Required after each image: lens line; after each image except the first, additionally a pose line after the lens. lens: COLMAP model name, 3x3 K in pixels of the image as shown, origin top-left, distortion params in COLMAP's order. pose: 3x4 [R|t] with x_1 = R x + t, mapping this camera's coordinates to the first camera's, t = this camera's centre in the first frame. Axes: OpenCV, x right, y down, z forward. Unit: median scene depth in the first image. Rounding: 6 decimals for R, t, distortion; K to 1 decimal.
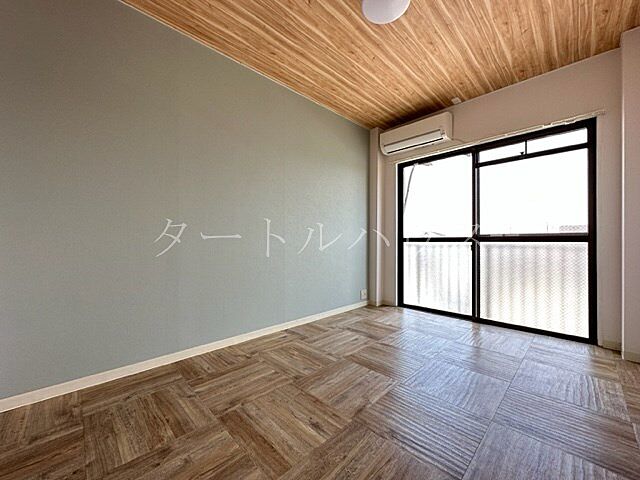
lens RADIAL K [[256.9, 0, 320.2], [0, 256.9, 240.5], [0, 0, 1]] dist [-0.001232, -0.000038]
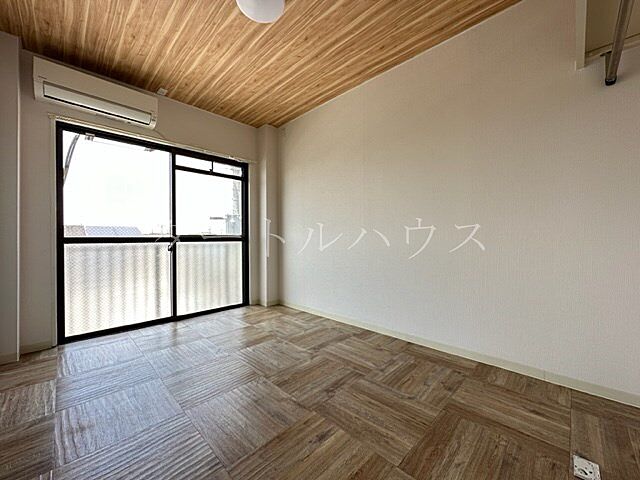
lens RADIAL K [[256.9, 0, 319.7], [0, 256.9, 240.3], [0, 0, 1]] dist [-0.001232, -0.000038]
pose [[-0.010910, -0.003455, 0.999935, -0.455929], [0.003802, 0.999987, 0.003496, -0.003545], [-0.999933, 0.003840, -0.010897, 0.482076]]
